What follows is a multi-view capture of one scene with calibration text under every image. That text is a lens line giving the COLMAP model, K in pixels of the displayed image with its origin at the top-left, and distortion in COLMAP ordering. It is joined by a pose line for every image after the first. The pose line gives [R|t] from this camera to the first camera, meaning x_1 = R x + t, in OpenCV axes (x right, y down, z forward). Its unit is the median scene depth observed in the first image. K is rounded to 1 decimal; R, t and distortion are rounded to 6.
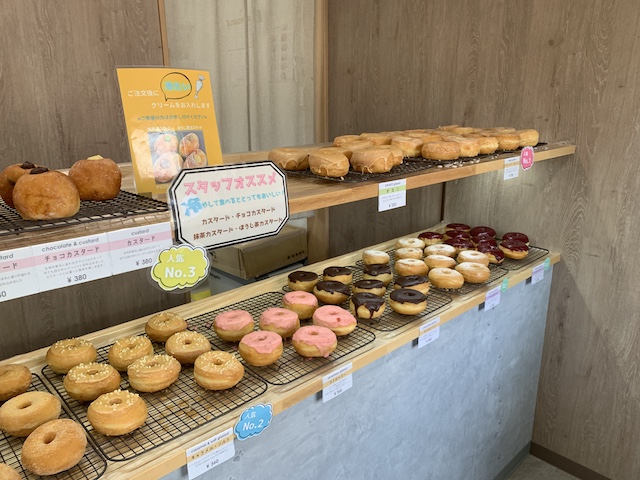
lens RADIAL K [[483.2, 0, 319.8], [0, 483.2, 242.0], [0, 0, 1]] dist [-0.000801, 0.001310]
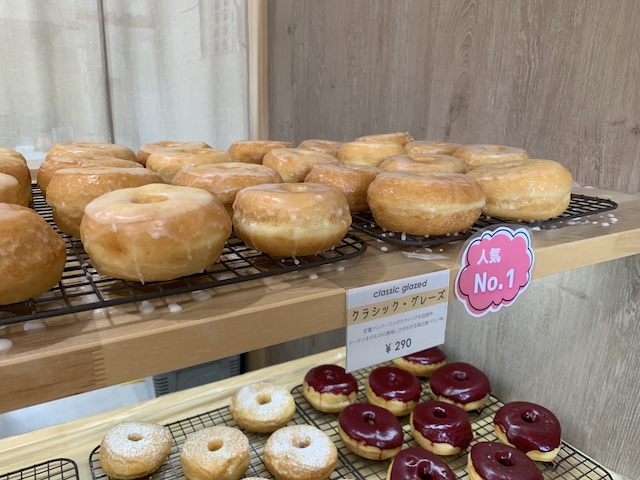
lens RADIAL K [[483.2, 0, 319.5], [0, 483.2, 238.1], [0, 0, 1]] dist [-0.000801, 0.001310]
pose [[0.971700, 0.084638, -0.220533, 0.296462], [-0.082820, 0.996411, 0.017494, -0.145451], [0.221222, 0.001266, 0.975223, 0.543607]]
